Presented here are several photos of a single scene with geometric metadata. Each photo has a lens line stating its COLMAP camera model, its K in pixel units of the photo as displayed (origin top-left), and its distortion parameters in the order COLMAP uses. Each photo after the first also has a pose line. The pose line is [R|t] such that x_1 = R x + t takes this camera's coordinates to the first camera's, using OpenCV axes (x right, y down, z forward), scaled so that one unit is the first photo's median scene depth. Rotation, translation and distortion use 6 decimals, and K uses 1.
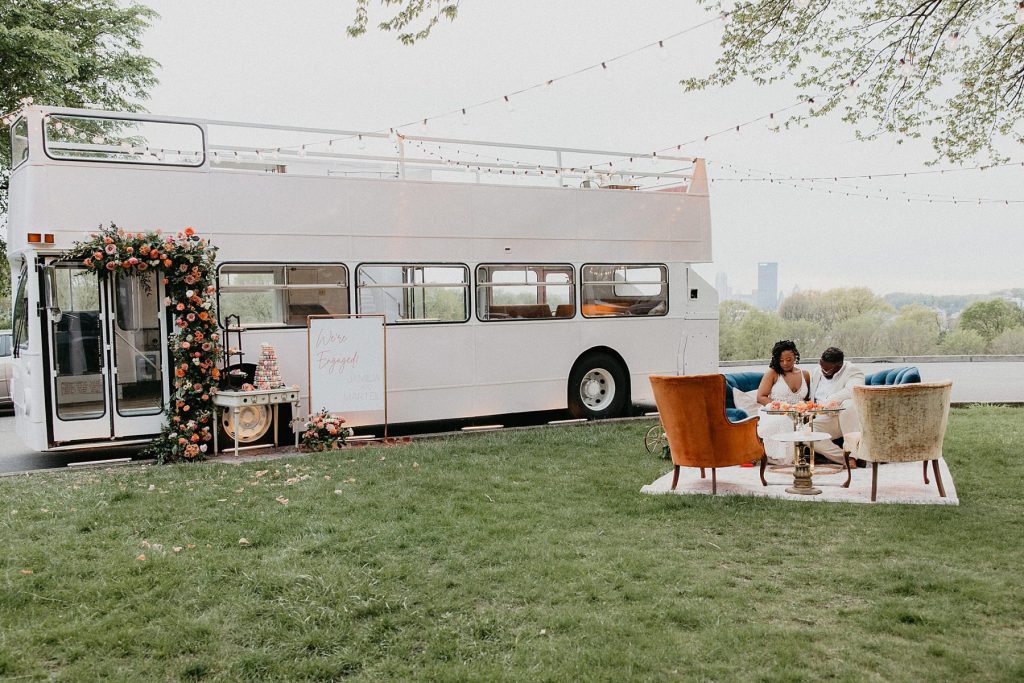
lens RADIAL K [[1000.1, 0, 513.3], [0, 1000.1, 350.7], [0, 0, 1]] dist [0.018178, 0.000000]
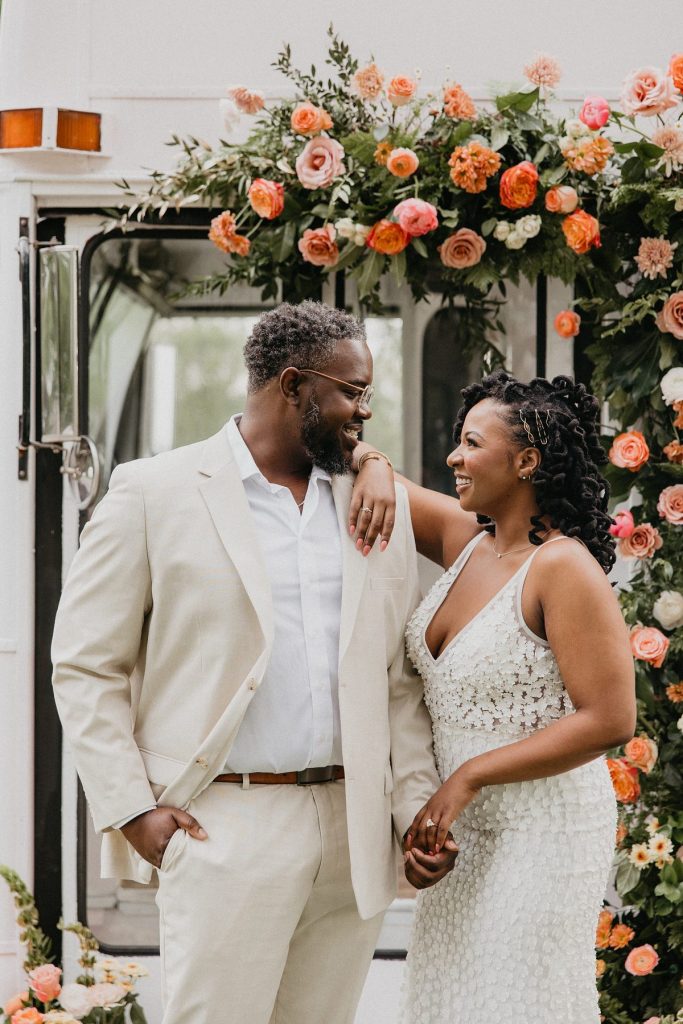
lens RADIAL K [[1890.3, 0, 341.8], [0, 1890.3, 511.0], [0, 0, 1]] dist [-0.029163, 0.000000]
pose [[0.848846, 0.030397, -0.527765, -0.182204], [-0.053344, 0.998175, -0.028307, -0.018091], [0.525941, 0.052181, 0.848919, 0.650278]]
